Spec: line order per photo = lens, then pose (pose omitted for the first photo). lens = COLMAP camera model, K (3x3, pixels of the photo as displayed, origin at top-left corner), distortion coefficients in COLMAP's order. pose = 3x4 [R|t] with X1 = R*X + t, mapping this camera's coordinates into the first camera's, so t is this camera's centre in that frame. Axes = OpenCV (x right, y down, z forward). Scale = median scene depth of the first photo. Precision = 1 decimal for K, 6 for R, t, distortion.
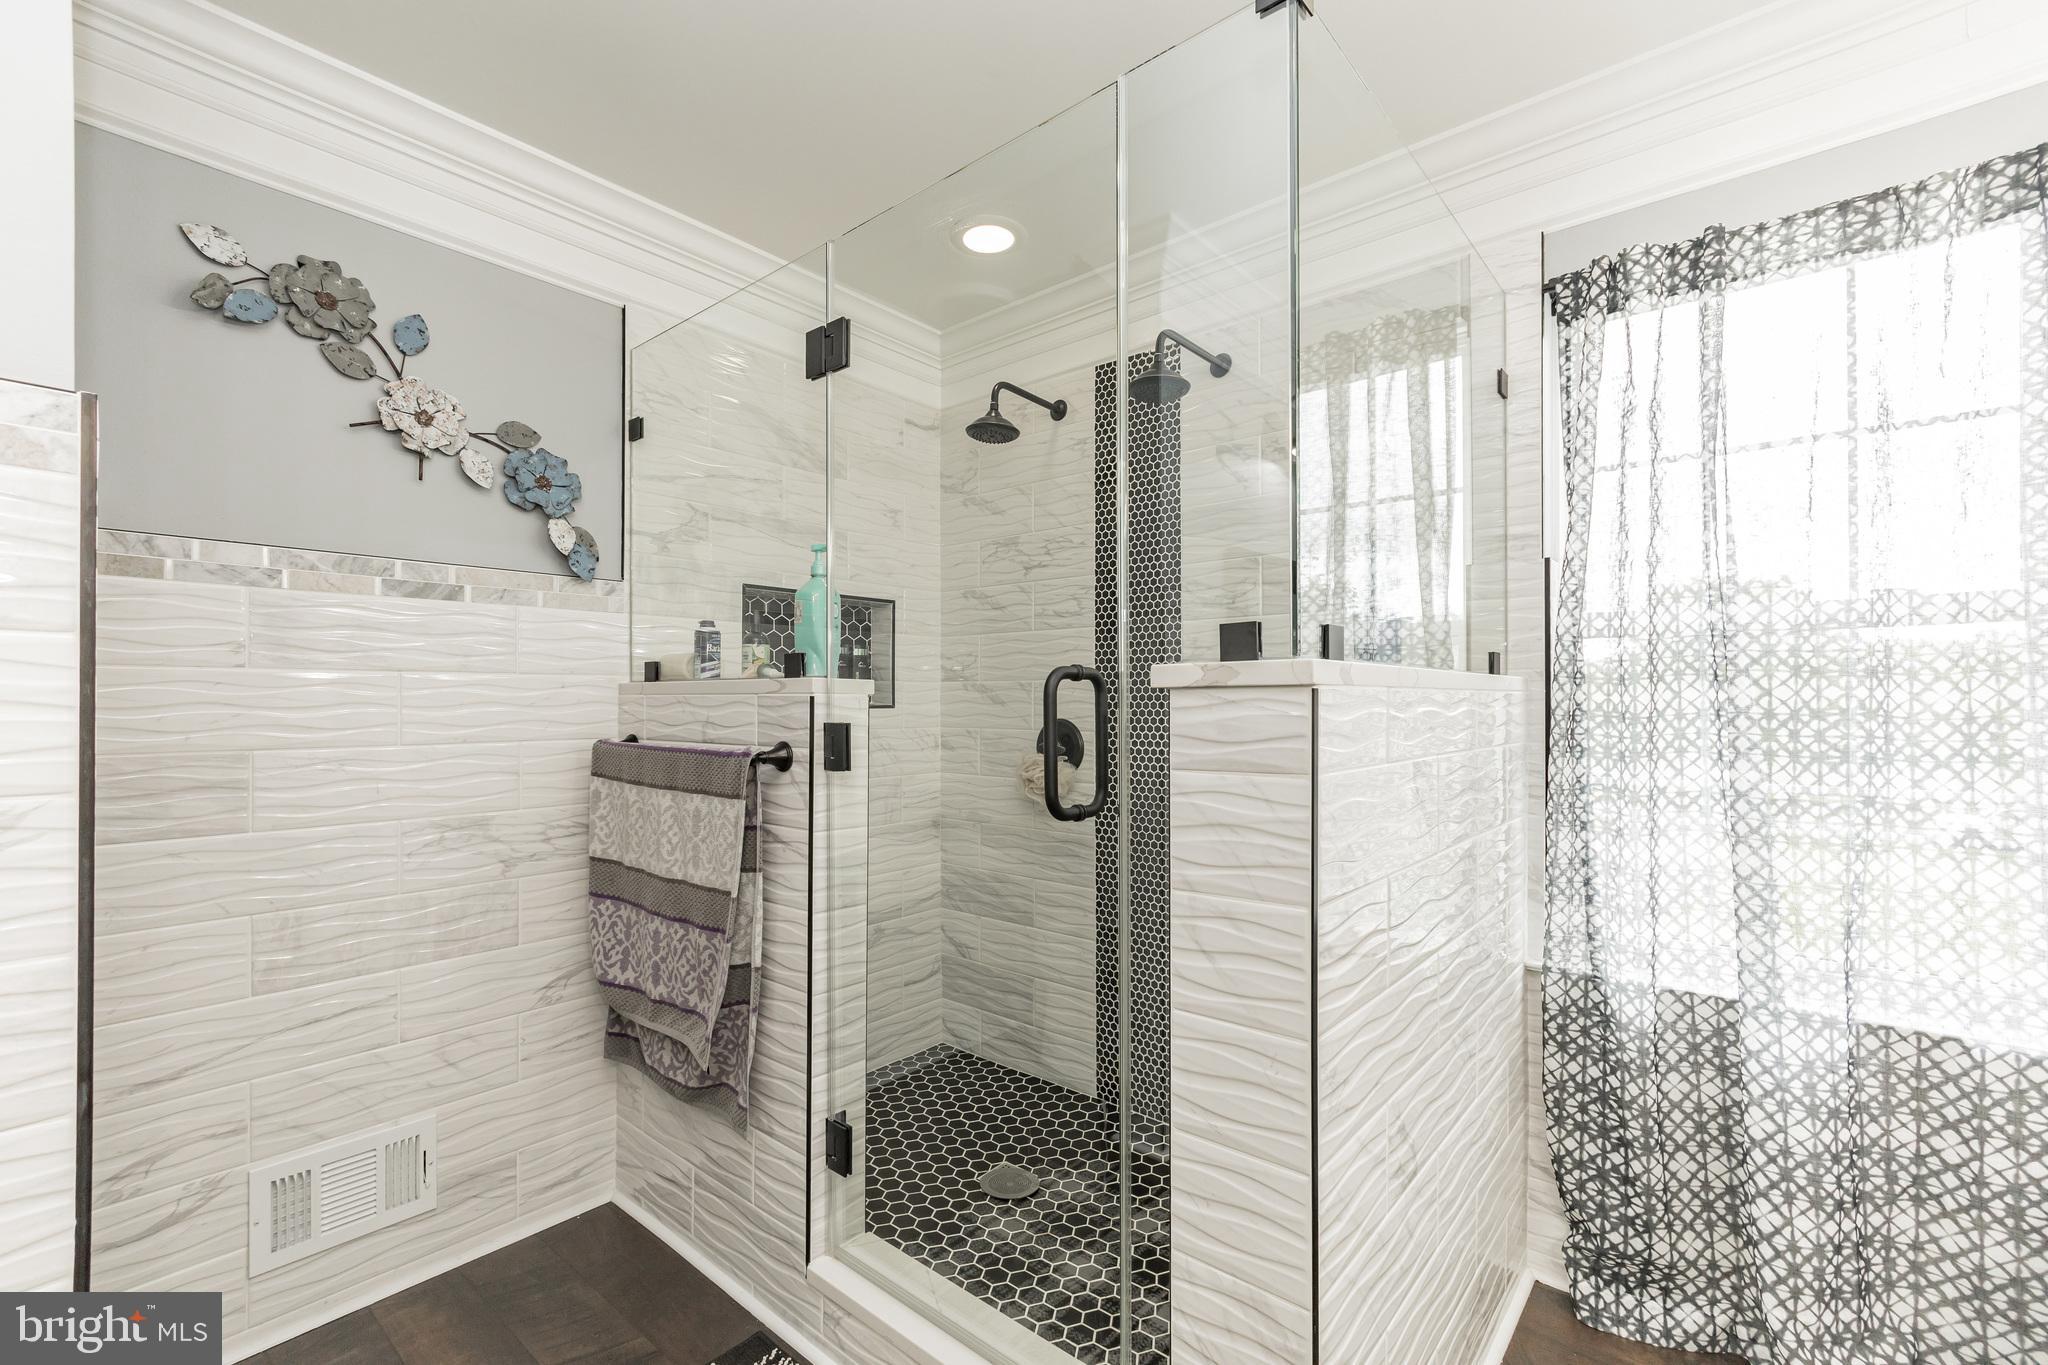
lens RADIAL K [[879.8, 0, 1026.4], [0, 879.8, 697.3], [0, 0, 1]] dist [-0.005779, 0.000995]
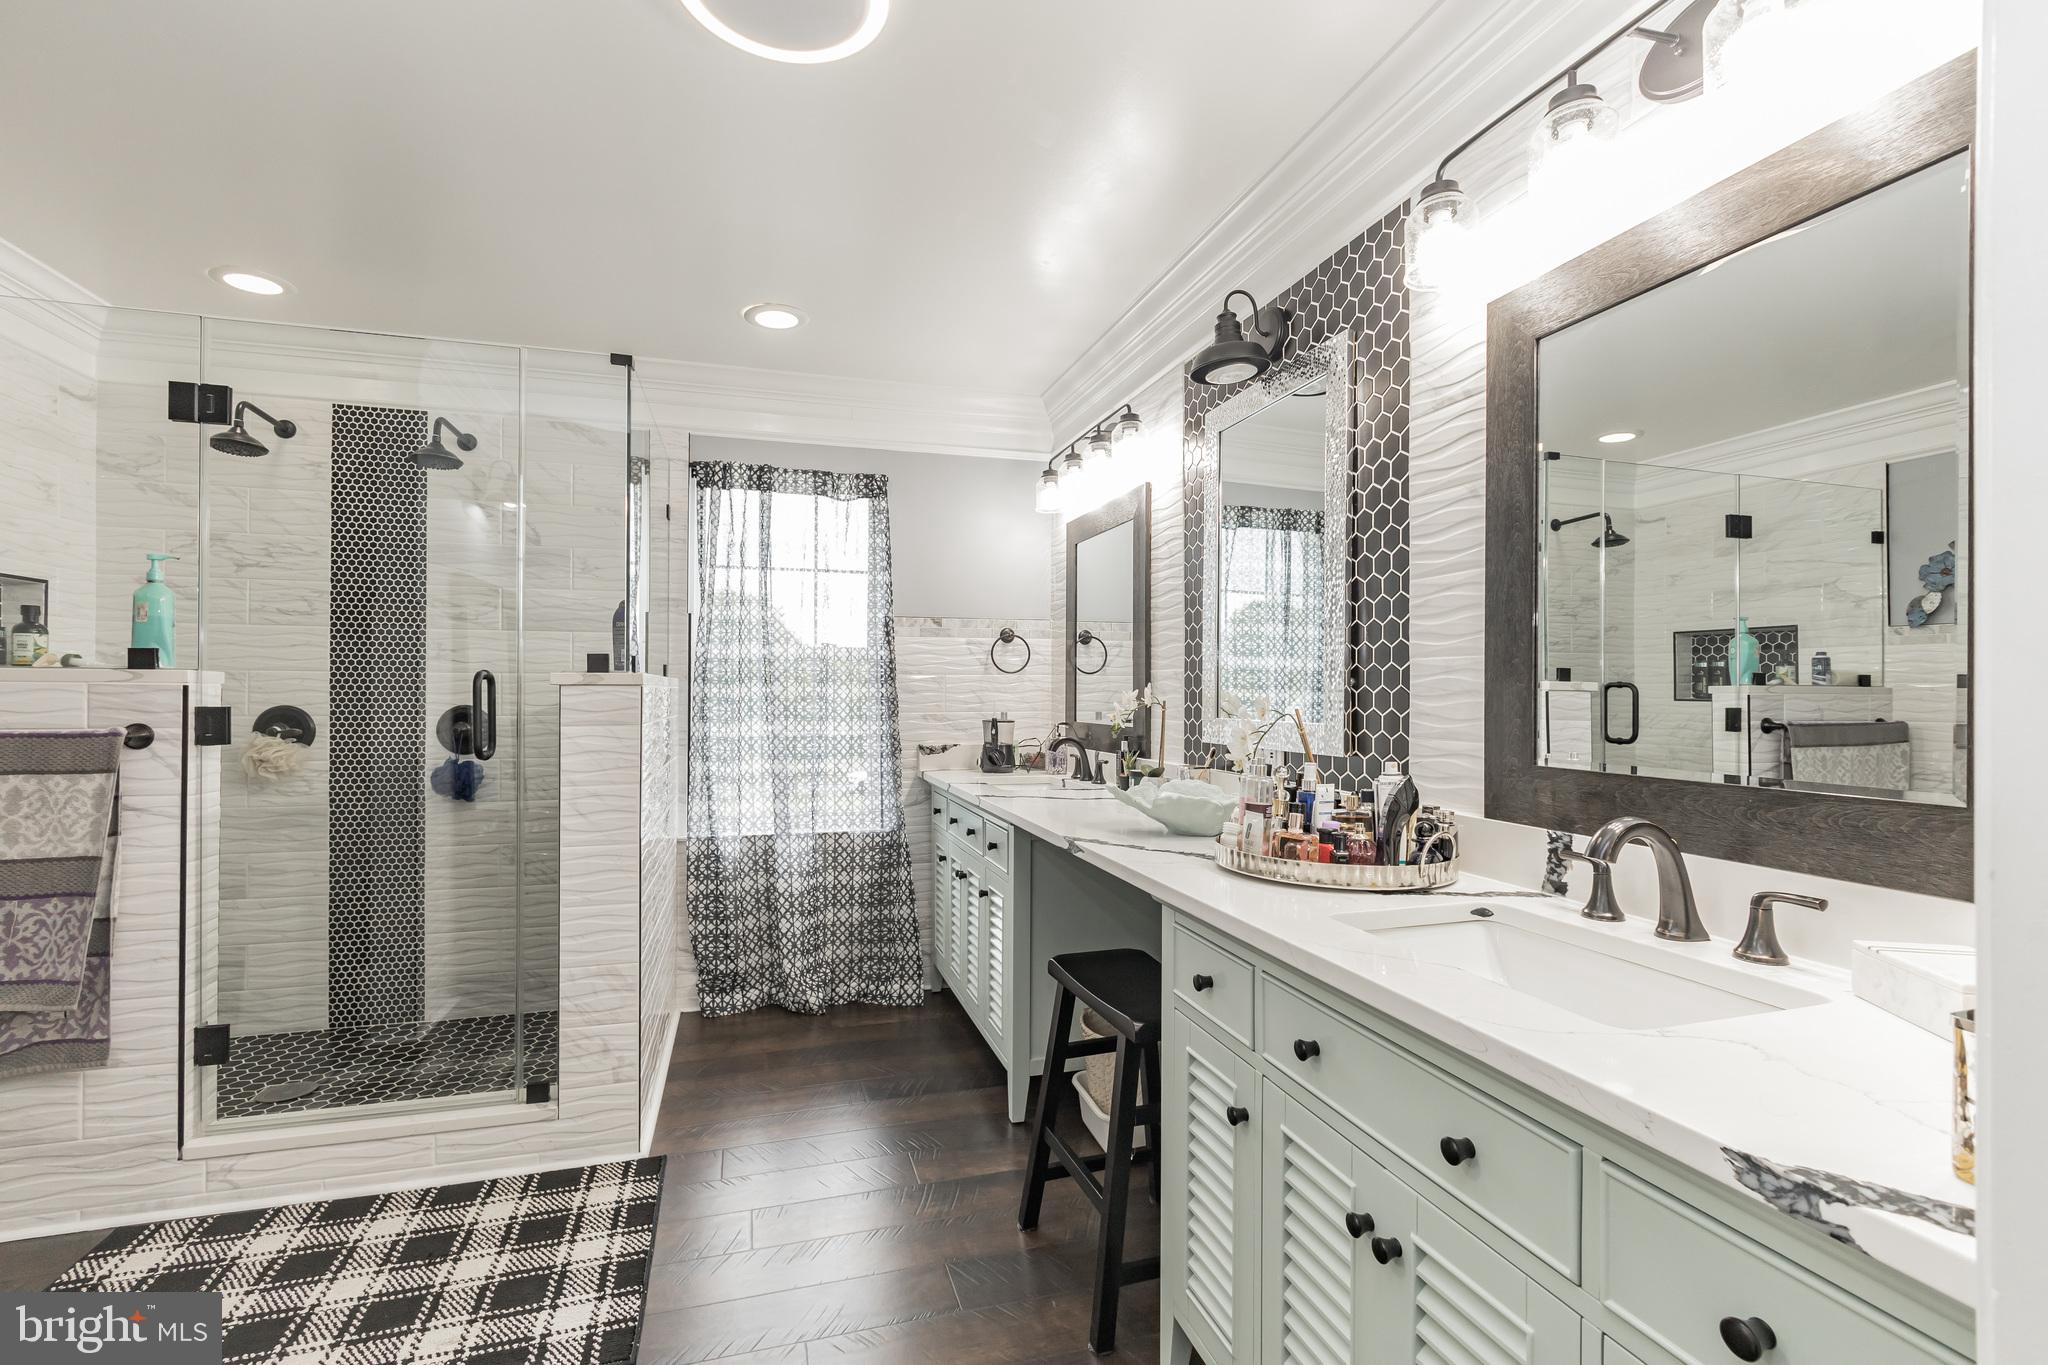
lens RADIAL K [[904.8, 0, 1022.9], [0, 904.8, 690.0], [0, 0, 1]] dist [-0.000476, 0.000135]
pose [[0.545003, 0.007361, 0.838402, -0.649856], [-0.009787, 0.999949, -0.002417, -0.002877], [-0.838377, -0.006888, 0.545047, -0.649779]]
